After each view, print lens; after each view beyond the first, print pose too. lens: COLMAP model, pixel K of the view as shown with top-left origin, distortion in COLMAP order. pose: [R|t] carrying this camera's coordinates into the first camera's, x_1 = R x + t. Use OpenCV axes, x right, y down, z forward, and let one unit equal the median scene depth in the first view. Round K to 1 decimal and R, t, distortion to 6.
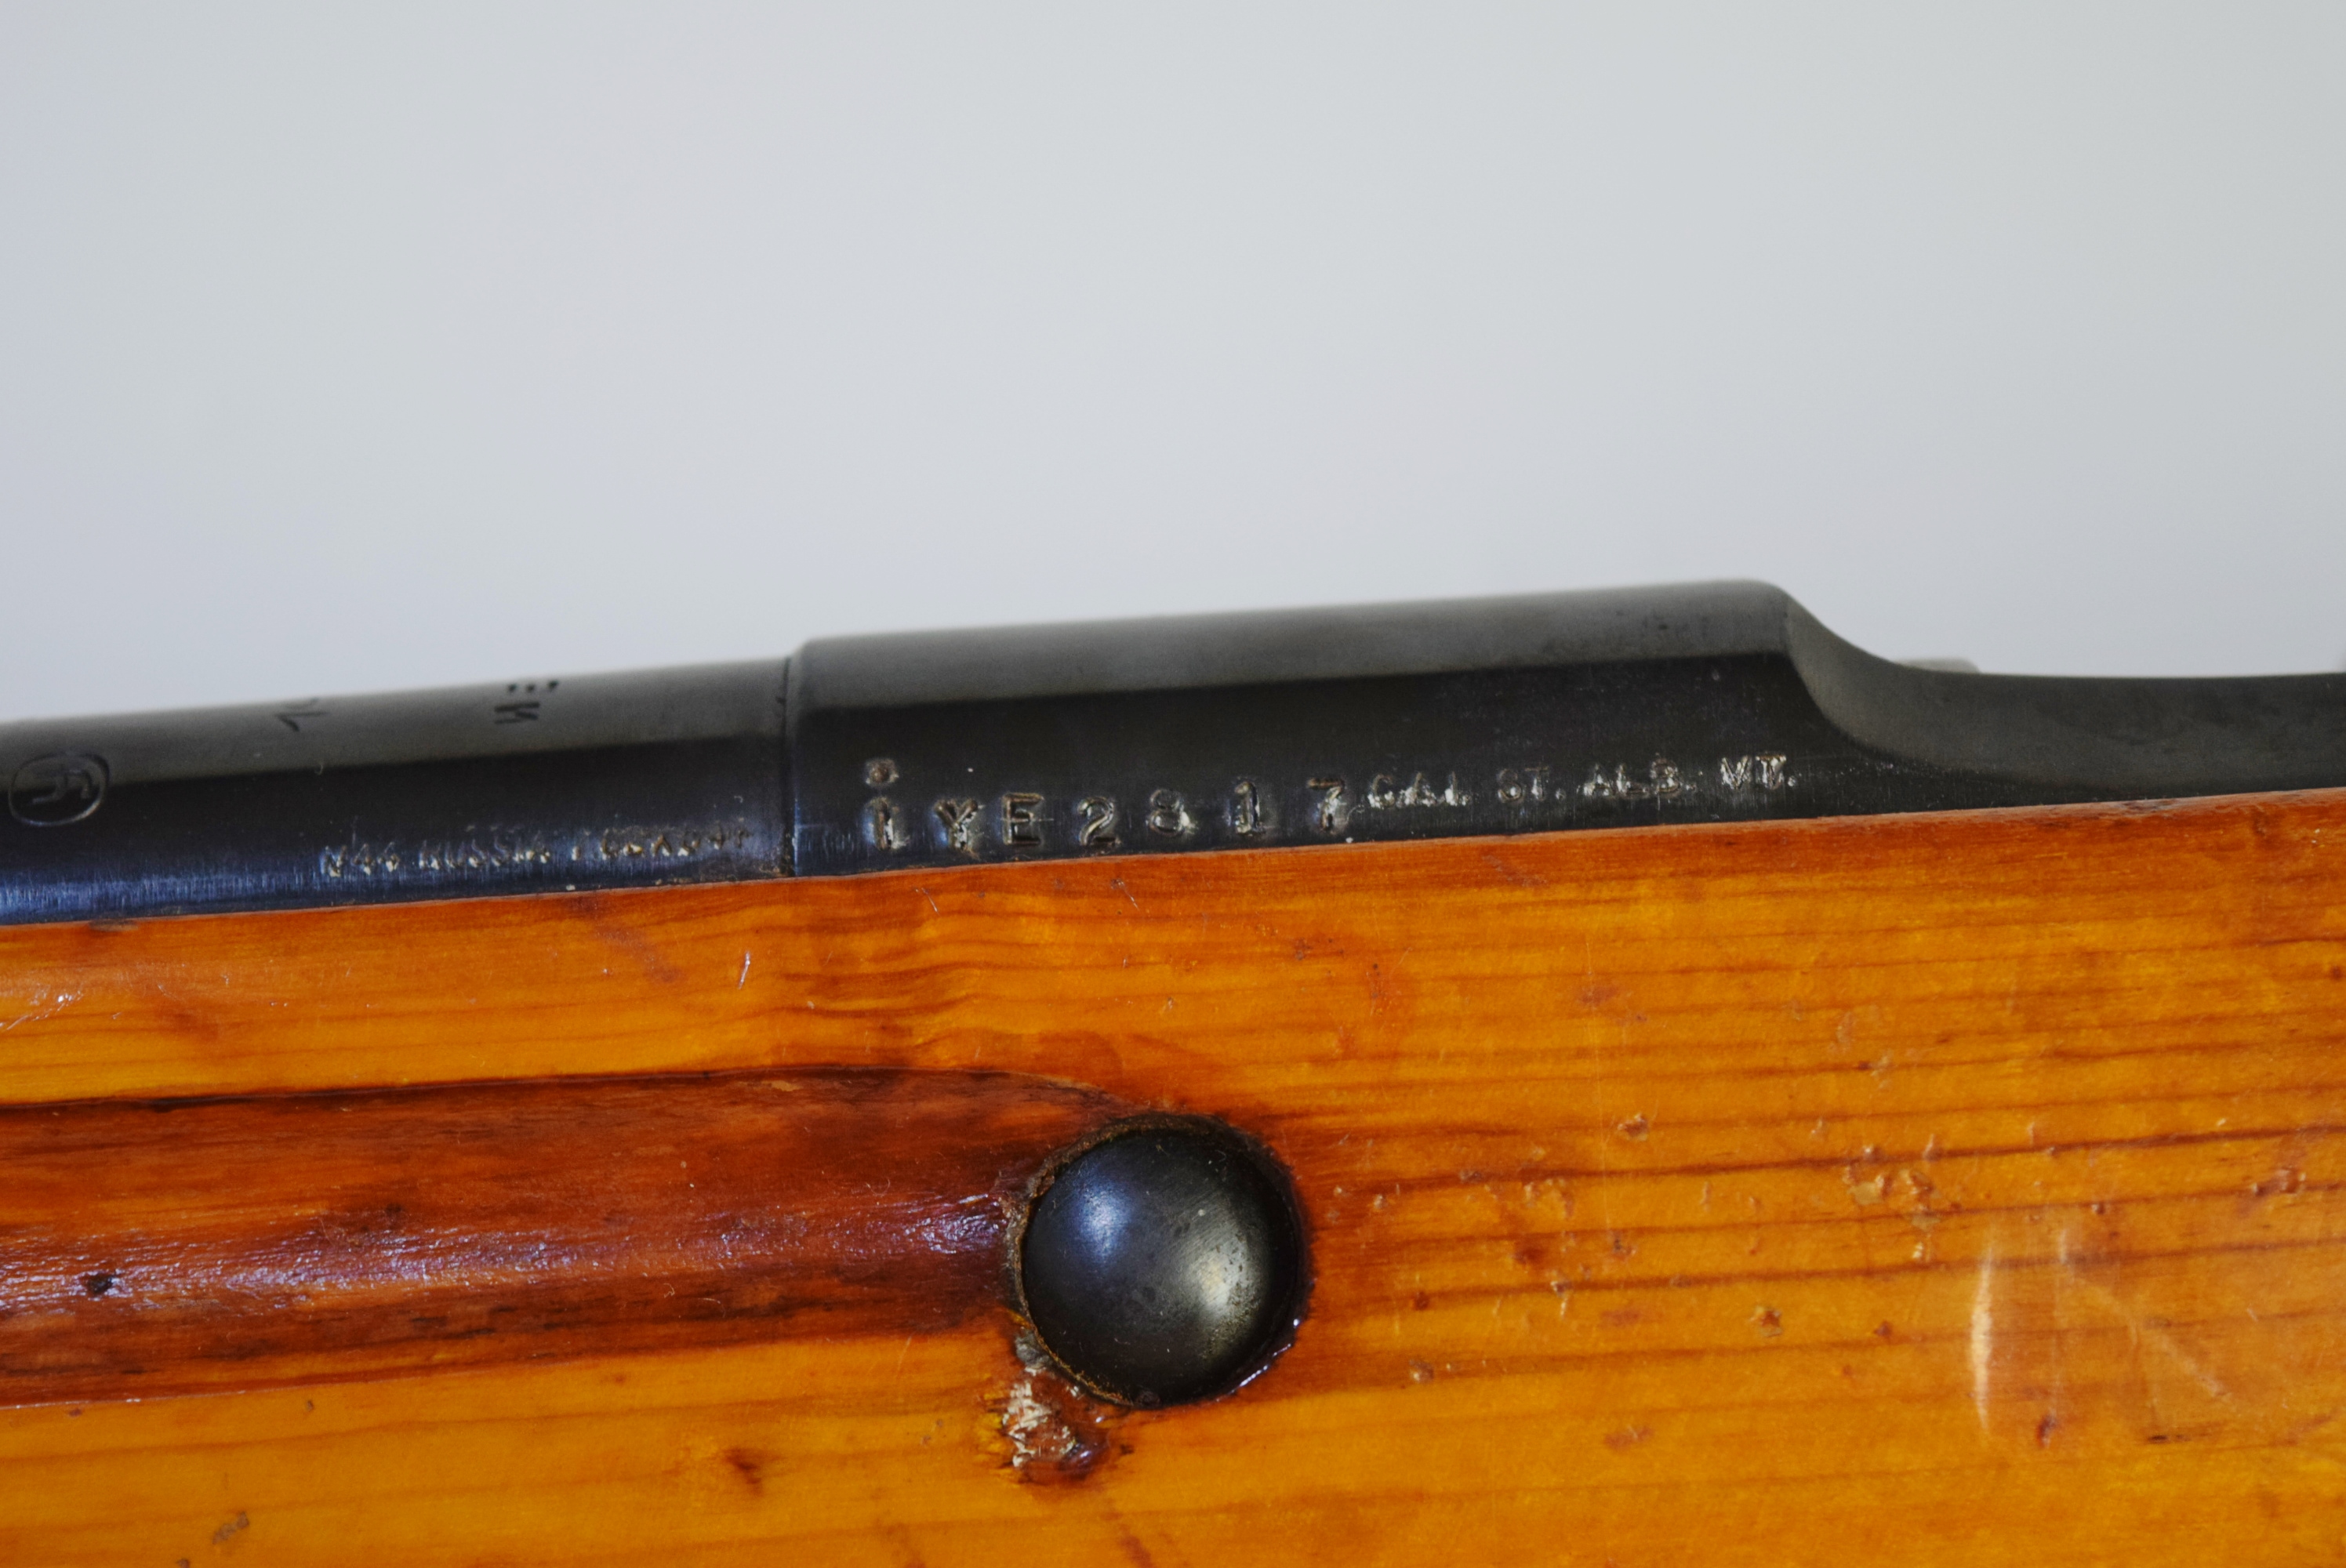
lens RADIAL K [[5237.8, 0, 1173.0], [0, 5237.8, 784.0], [0, 0, 1]] dist [-0.057714, 0.088357]
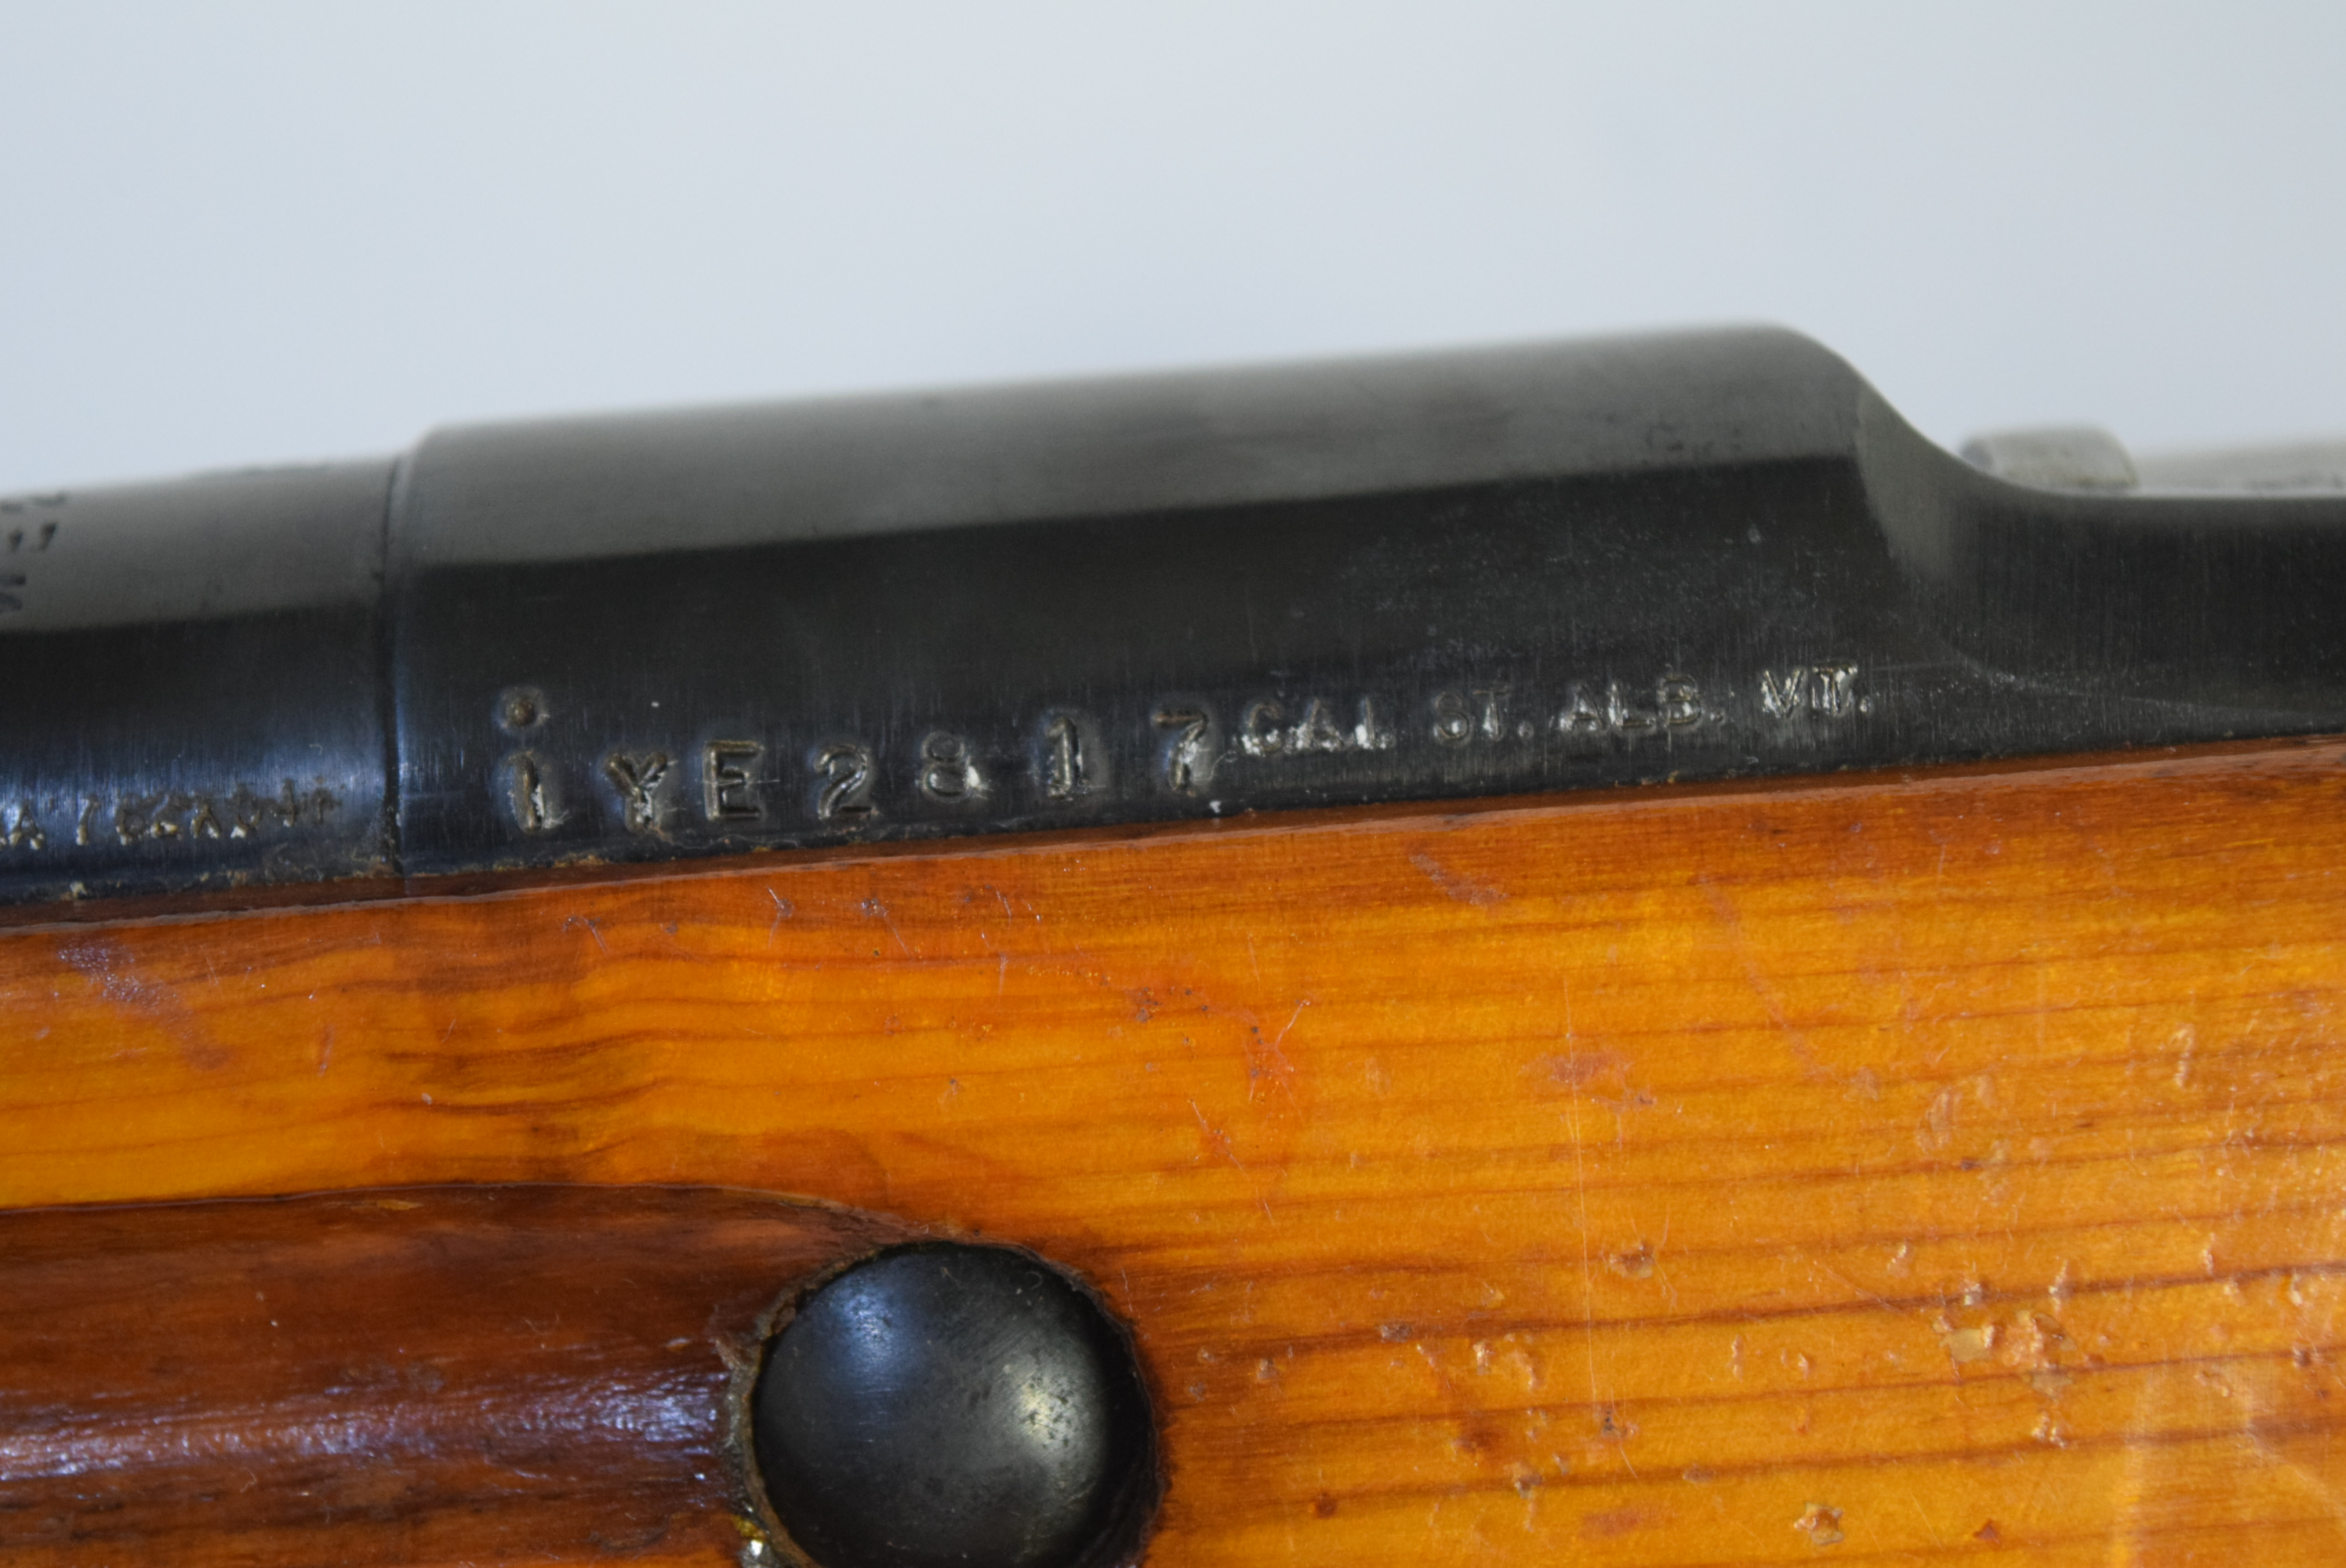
lens RADIAL K [[5237.8, 0, 1173.0], [0, 5237.8, 784.0], [0, 0, 1]] dist [-0.057714, 0.088357]
pose [[0.999737, -0.019361, 0.012259, 0.020389], [0.015394, 0.963689, 0.266583, -0.177437], [-0.016975, -0.266324, 0.963734, 0.353443]]
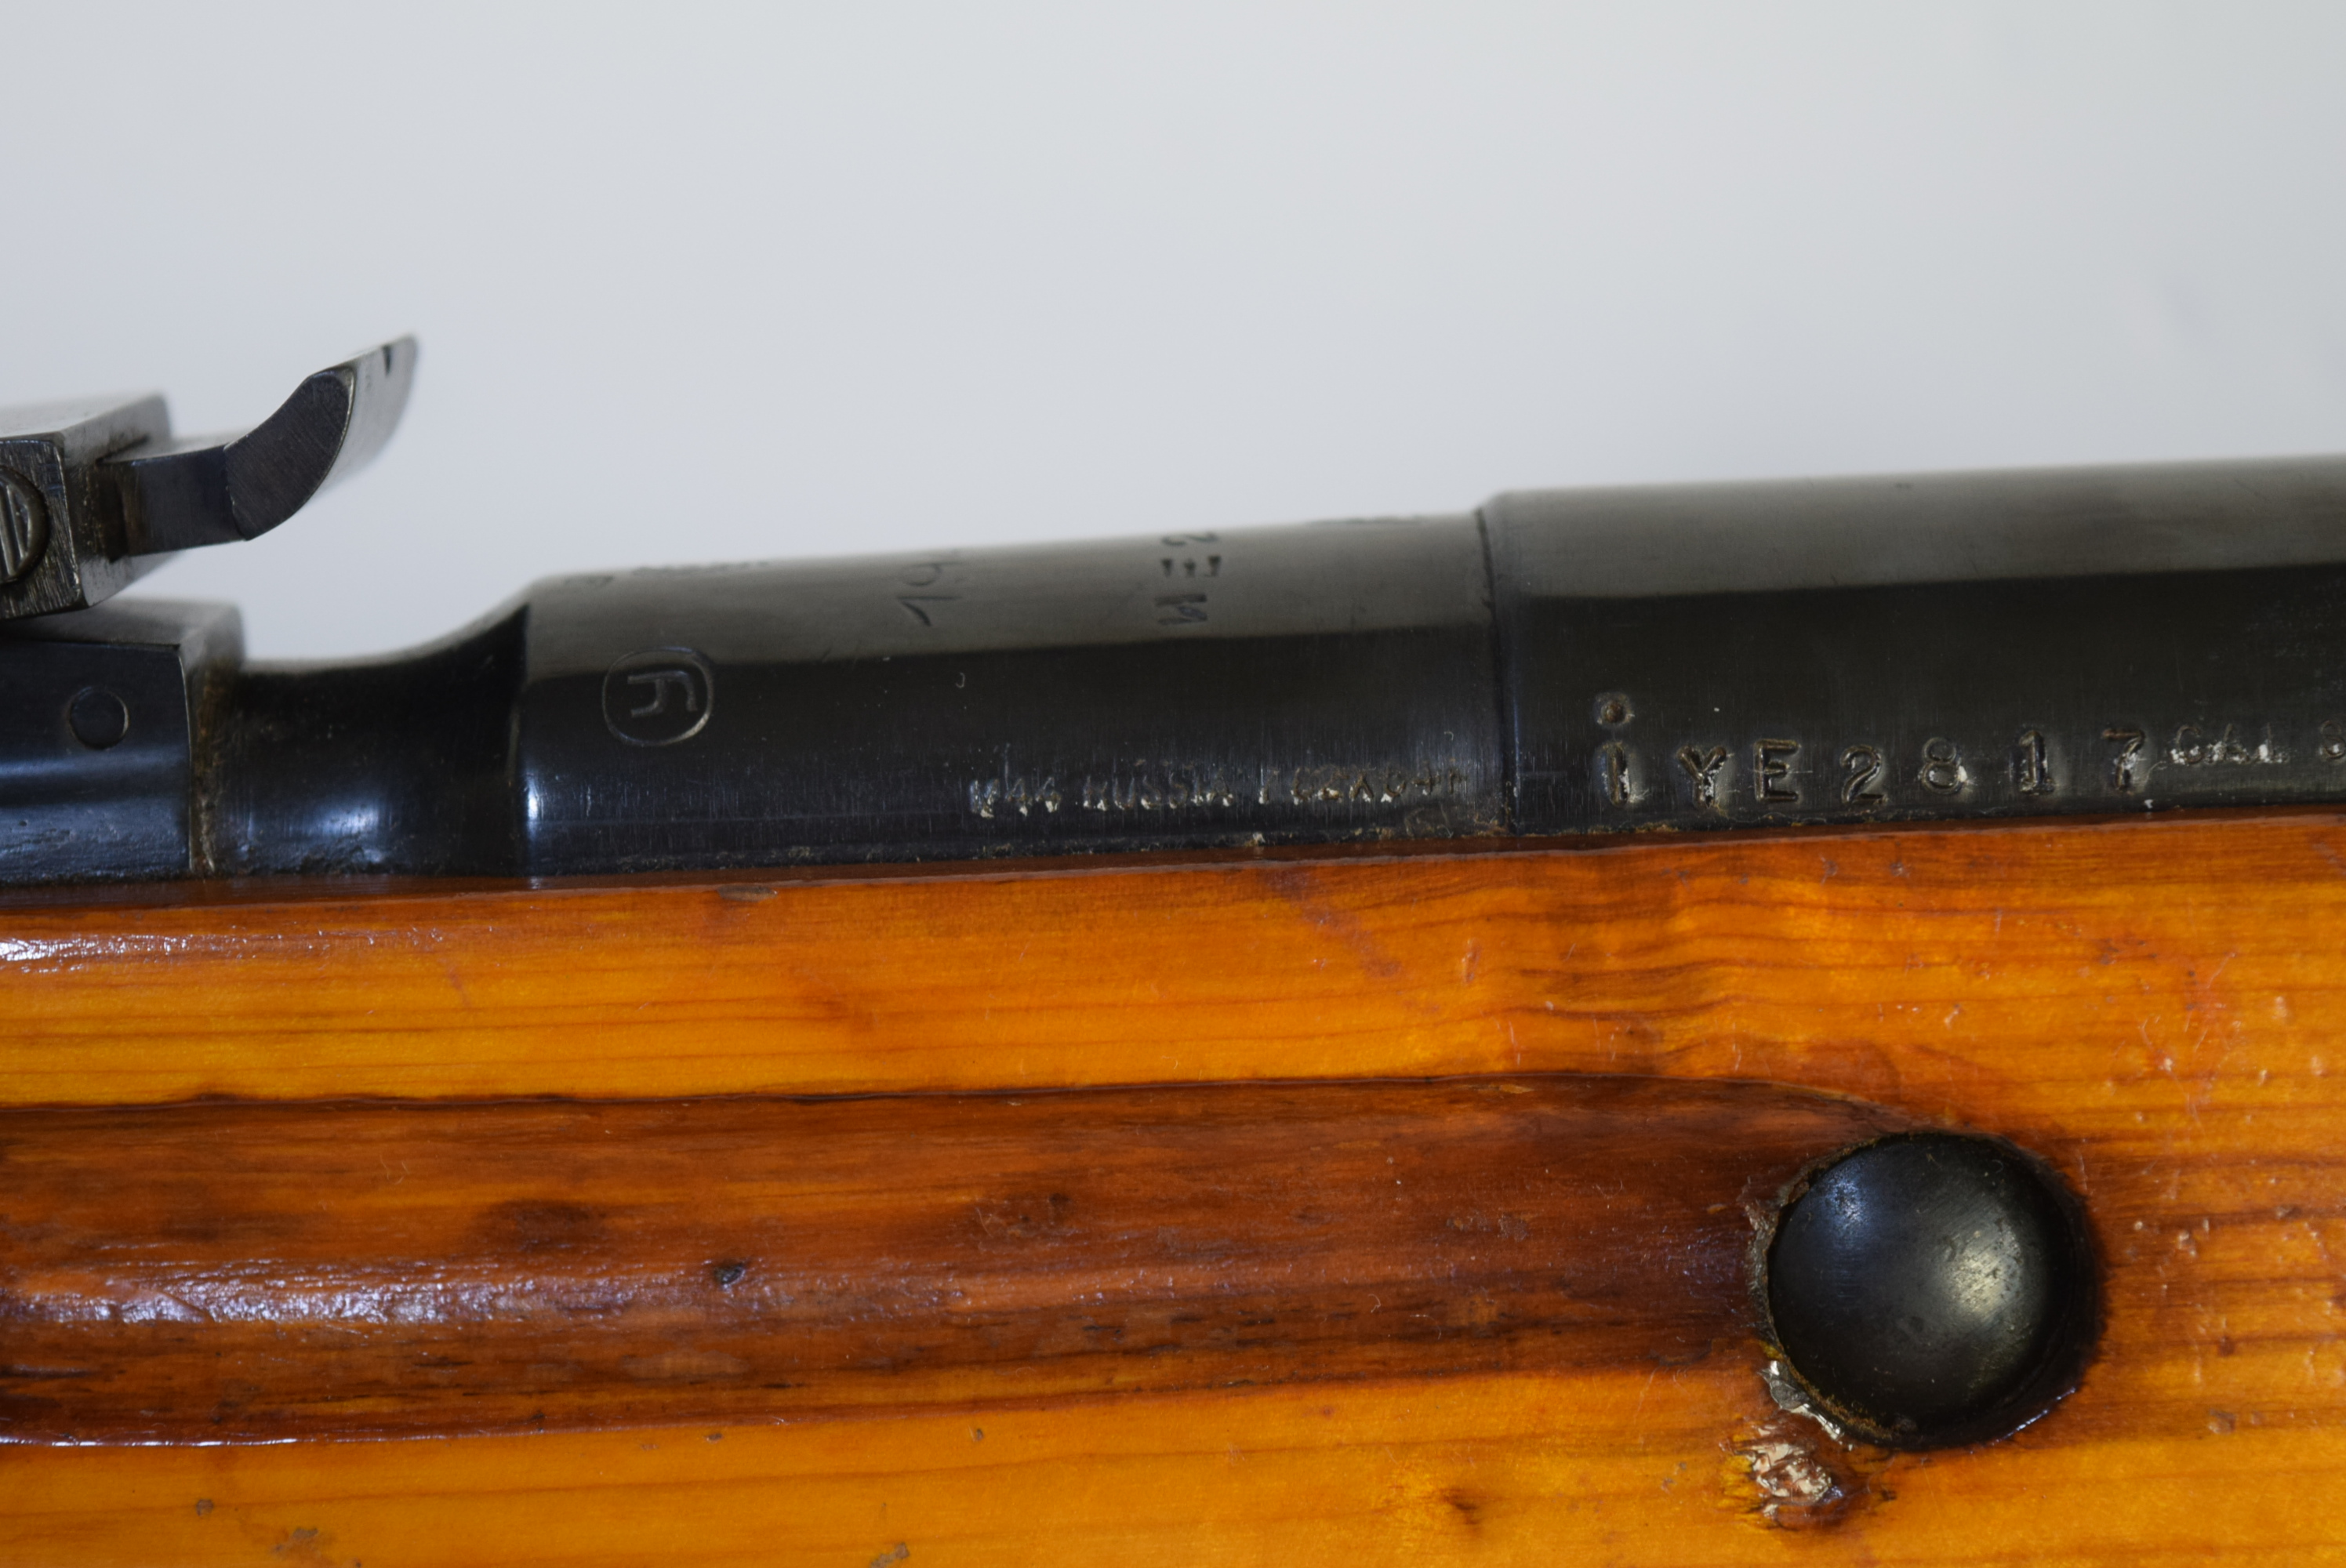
lens RADIAL K [[5237.8, 0, 1173.0], [0, 5237.8, 784.0], [0, 0, 1]] dist [-0.057714, 0.088357]
pose [[0.999832, 0.015588, 0.009669, -0.141698], [-0.017438, 0.971281, 0.237297, -0.202053], [-0.005692, -0.237426, 0.971389, 0.153930]]
